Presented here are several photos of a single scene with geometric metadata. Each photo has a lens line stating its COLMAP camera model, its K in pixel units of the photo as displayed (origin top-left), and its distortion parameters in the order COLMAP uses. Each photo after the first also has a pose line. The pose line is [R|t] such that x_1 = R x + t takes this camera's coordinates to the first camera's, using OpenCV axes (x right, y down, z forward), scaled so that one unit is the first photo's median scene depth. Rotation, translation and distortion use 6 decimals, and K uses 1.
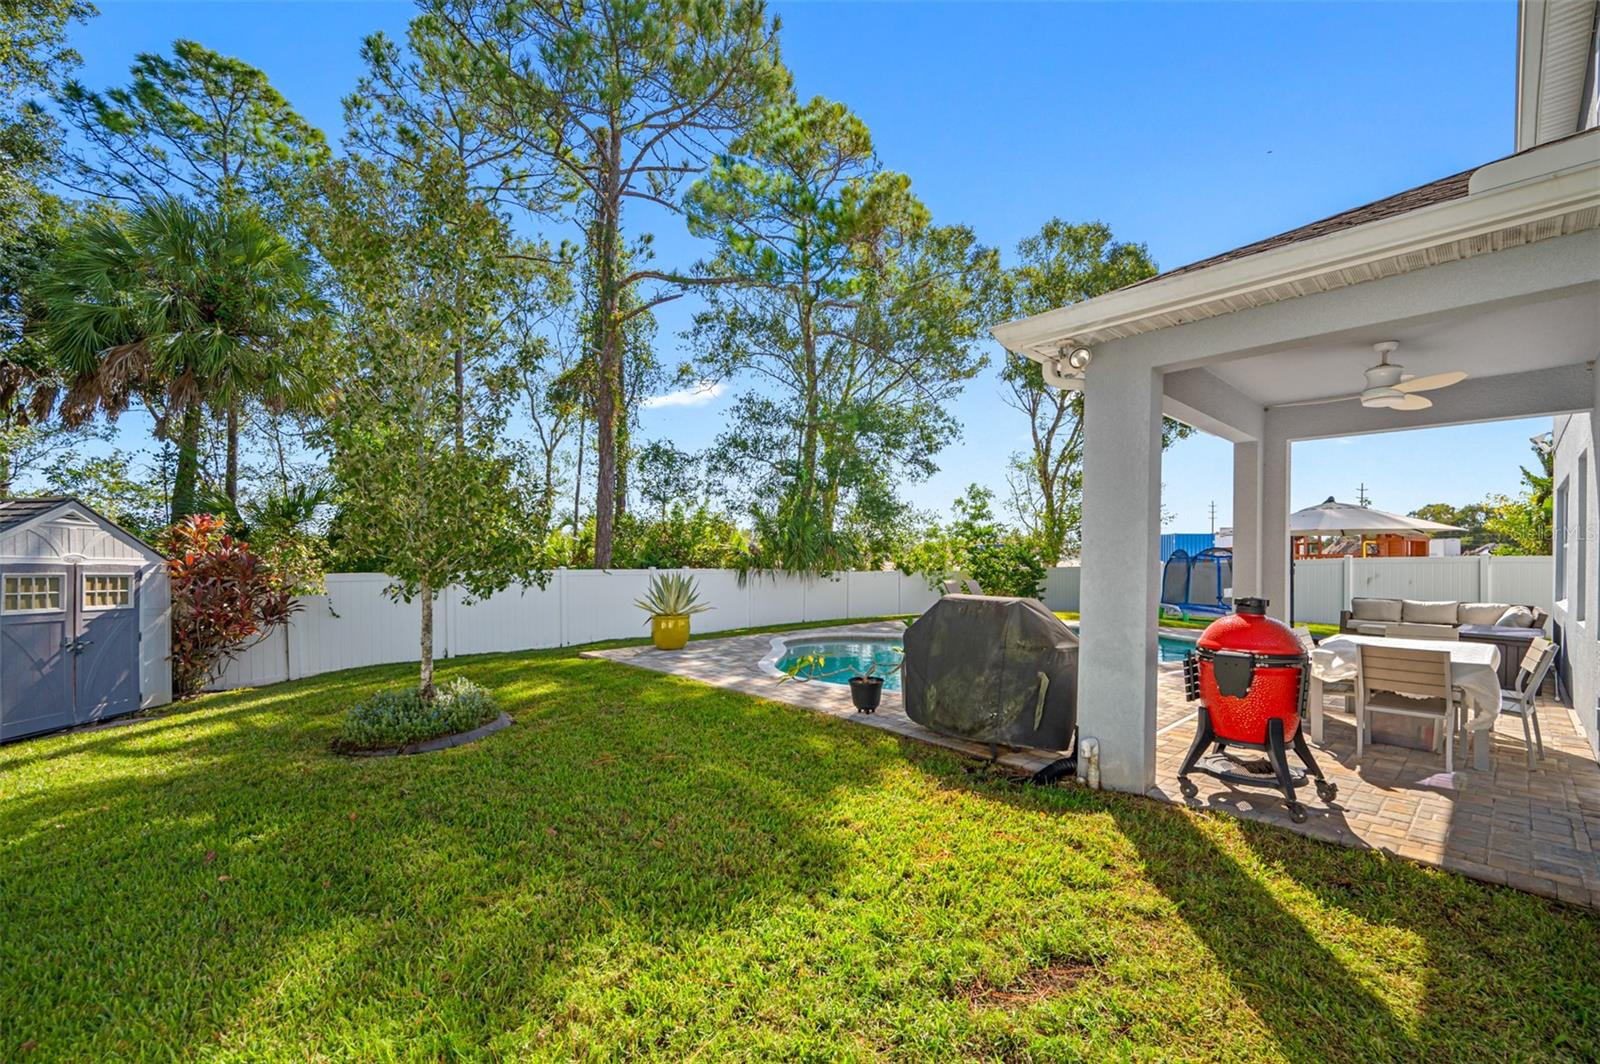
lens RADIAL K [[642.8, 0, 799.9], [0, 642.8, 549.2], [0, 0, 1]] dist [-0.000417, 0.000208]
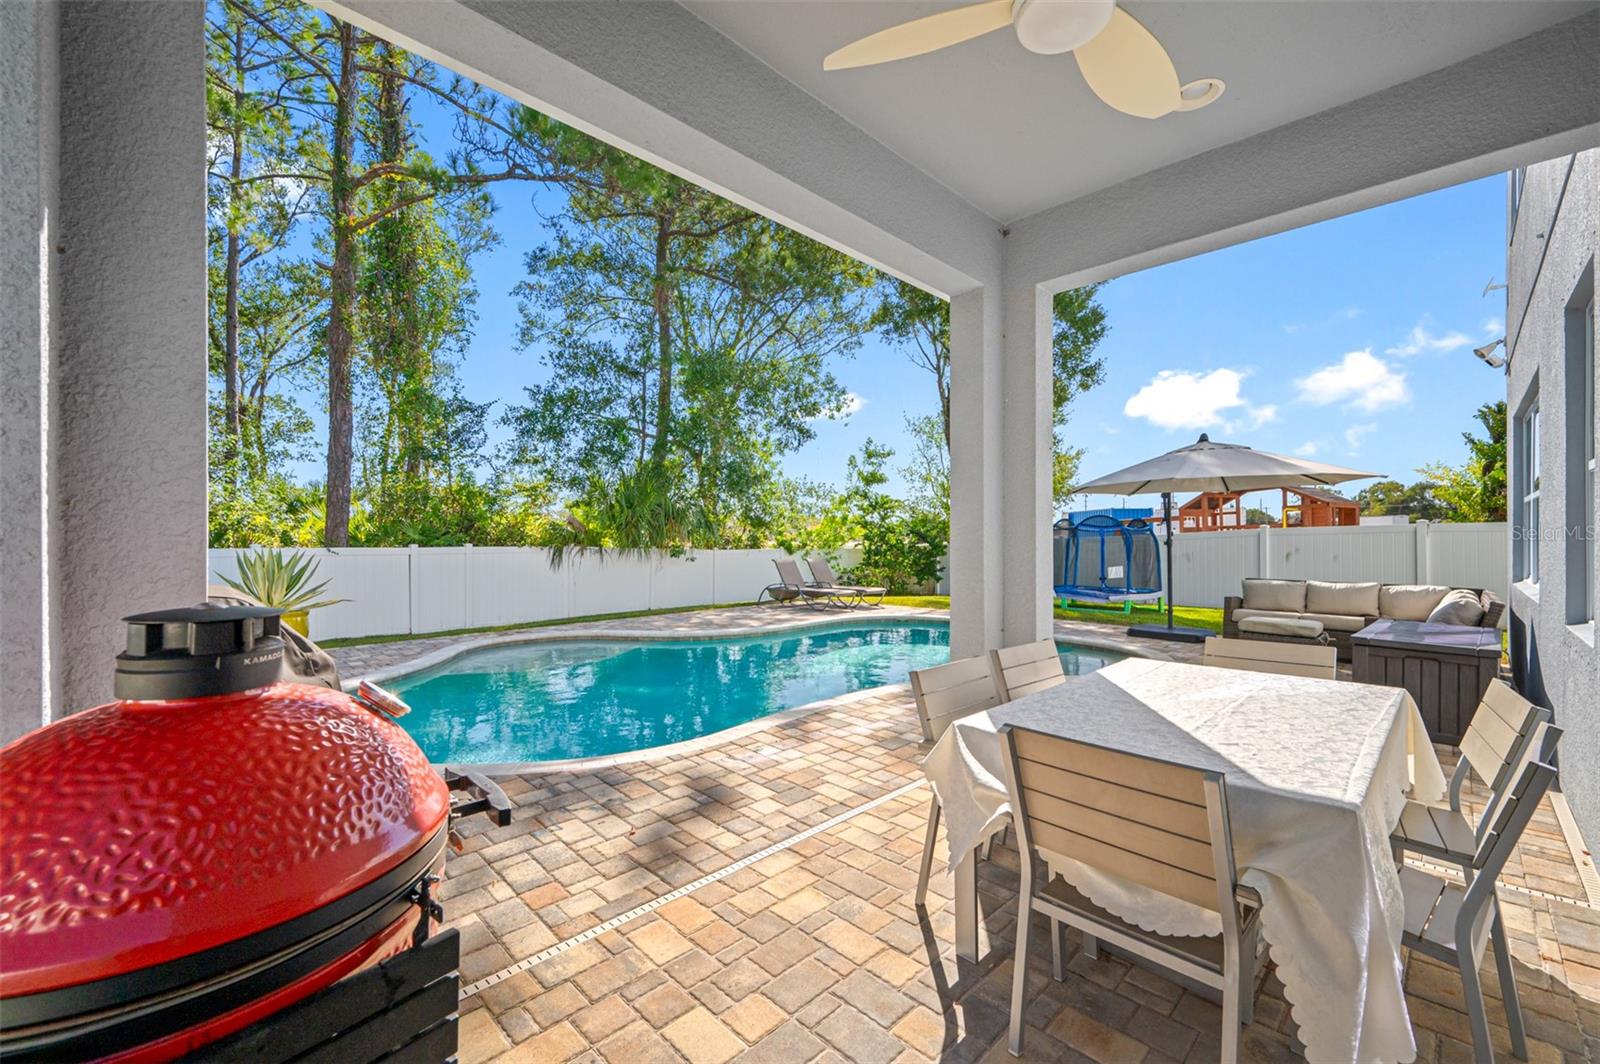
lens RADIAL K [[642.8, 0, 799.7], [0, 642.8, 530.7], [0, 0, 1]] dist [-0.000417, 0.000208]
pose [[0.999265, -0.005074, 0.037988, 0.184236], [0.005029, 0.999987, 0.001299, 0.010117], [-0.037994, -0.001107, 0.999277, 0.162774]]
